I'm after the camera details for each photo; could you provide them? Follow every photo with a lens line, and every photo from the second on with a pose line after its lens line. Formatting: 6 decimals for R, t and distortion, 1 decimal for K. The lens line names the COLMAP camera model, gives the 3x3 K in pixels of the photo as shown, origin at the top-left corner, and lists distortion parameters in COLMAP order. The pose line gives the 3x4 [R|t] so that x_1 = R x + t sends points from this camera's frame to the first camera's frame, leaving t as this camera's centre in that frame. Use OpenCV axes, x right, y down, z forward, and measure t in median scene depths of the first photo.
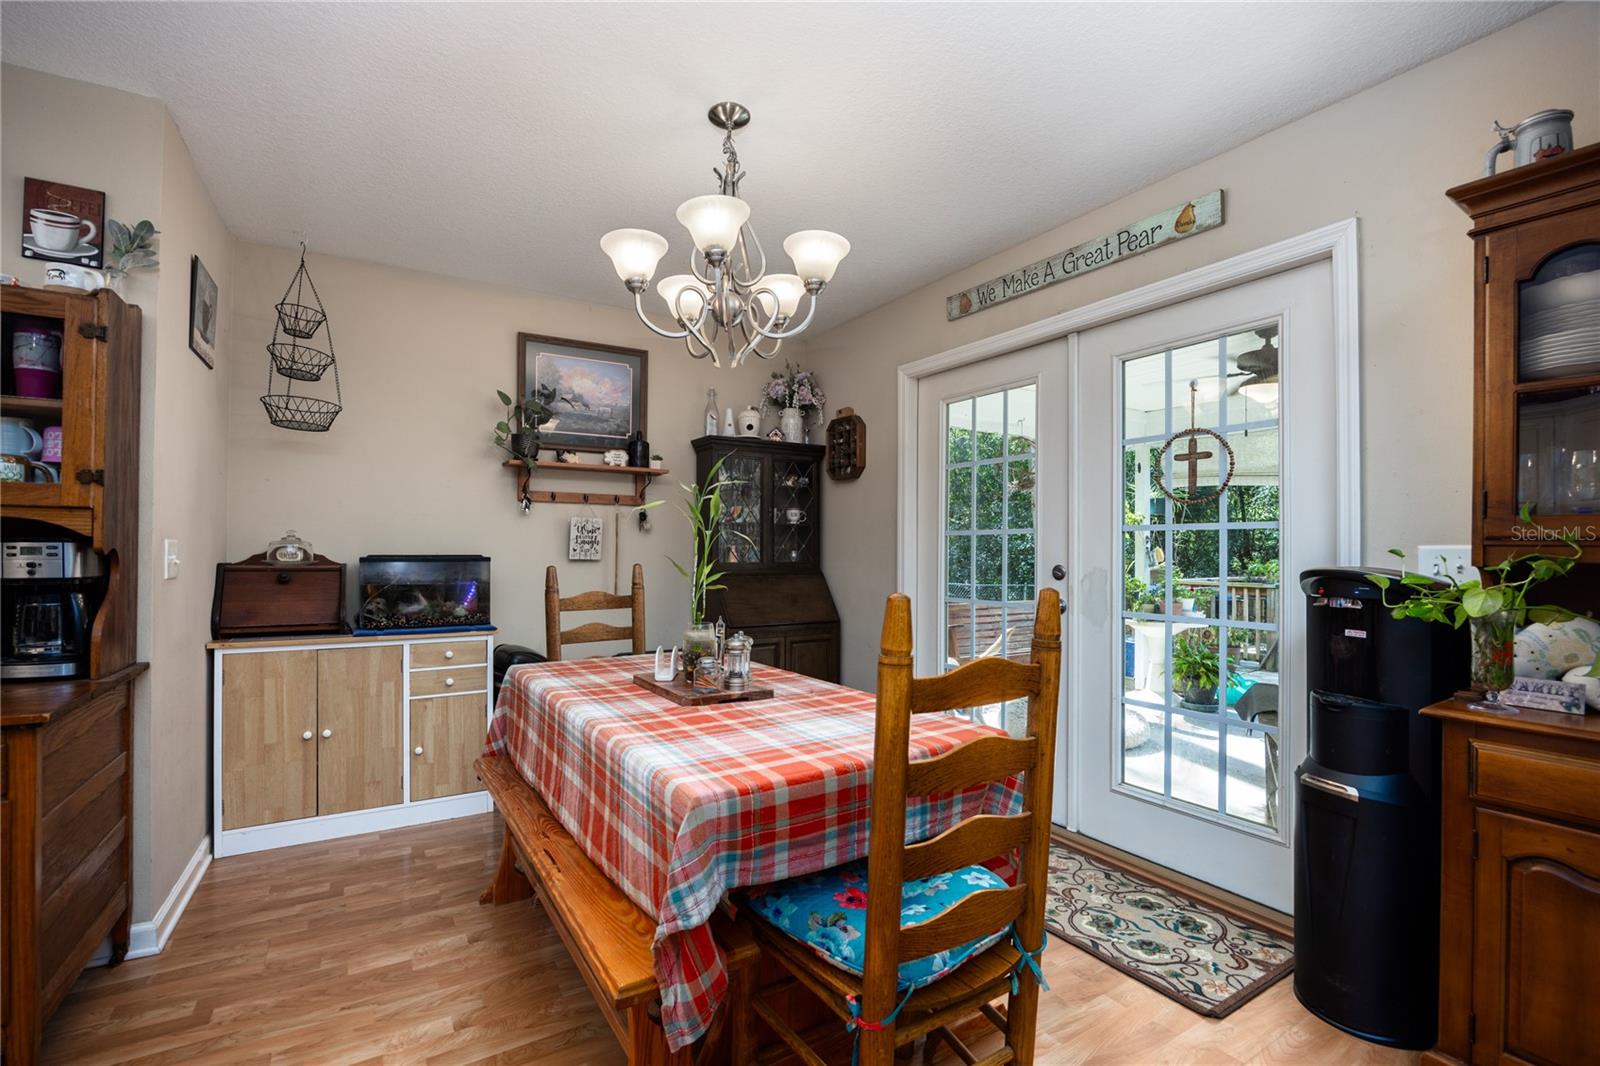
lens RADIAL K [[699.4, 0, 784.1], [0, 699.4, 543.0], [0, 0, 1]] dist [-0.019791, 0.000669]
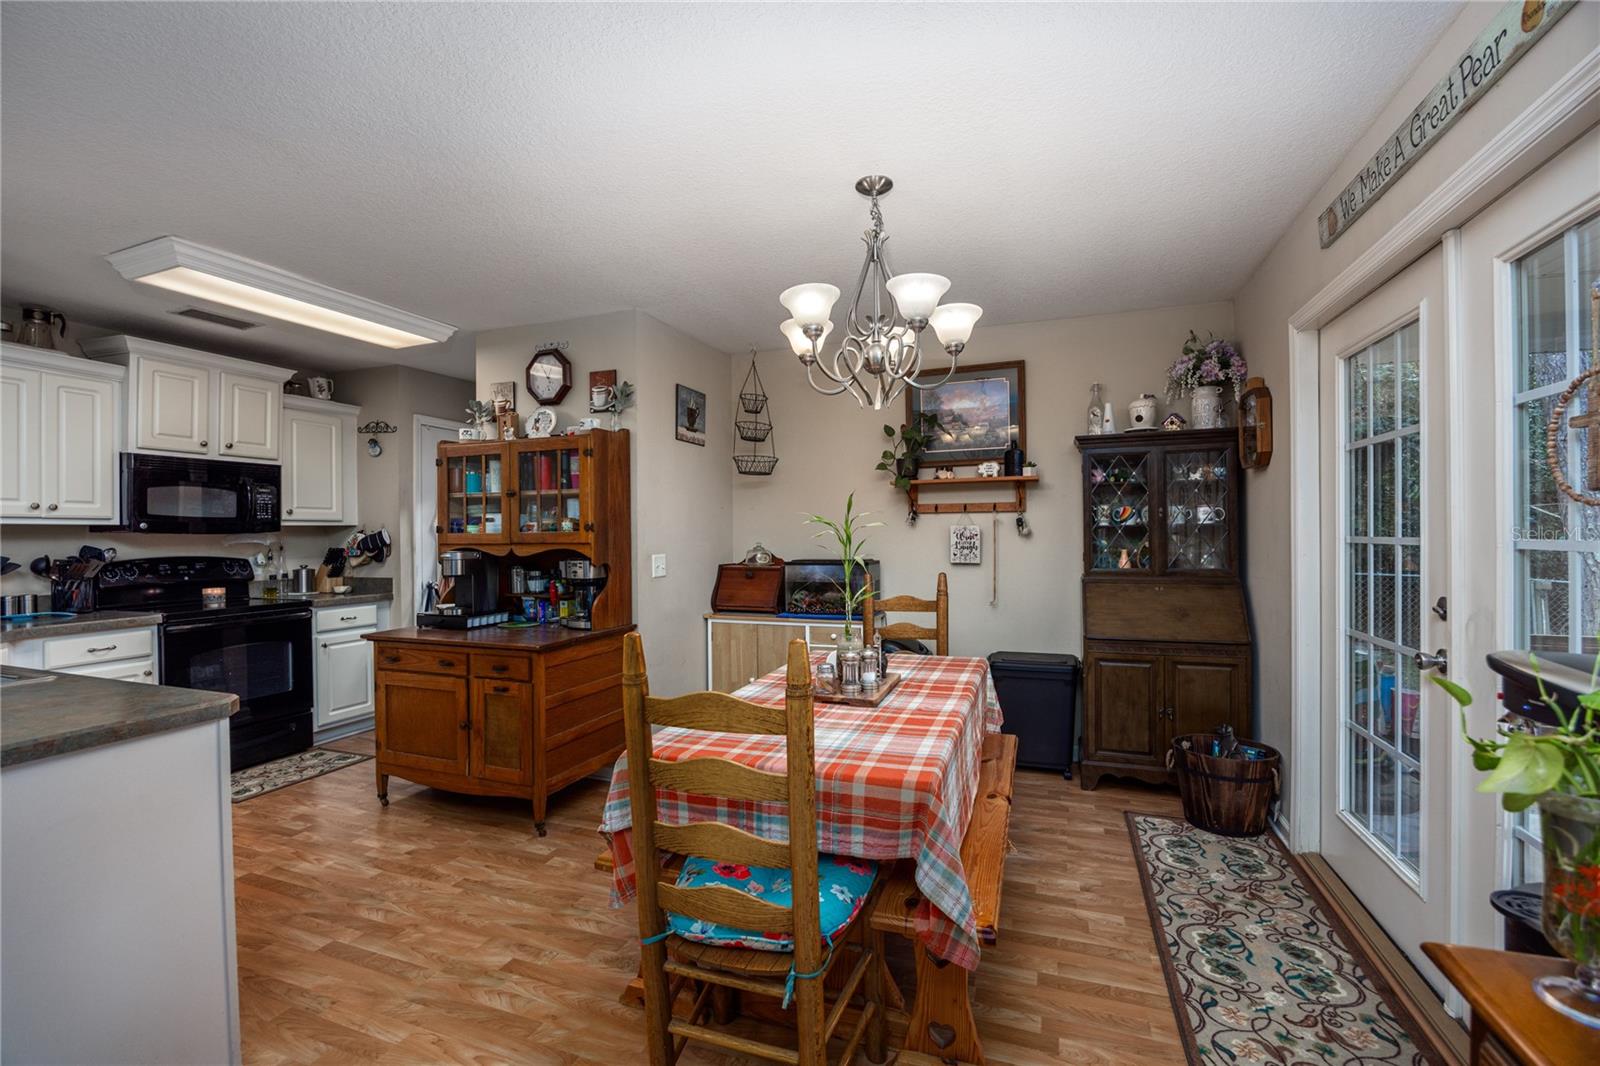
lens RADIAL K [[687.5, 0, 797.8], [0, 687.5, 535.7], [0, 0, 1]] dist [-0.016795, 0.000901]
pose [[0.619818, -0.008246, -0.784702, 0.586463], [0.021471, 0.999749, 0.006454, -0.047458], [0.784452, -0.020848, 0.619839, 0.167575]]
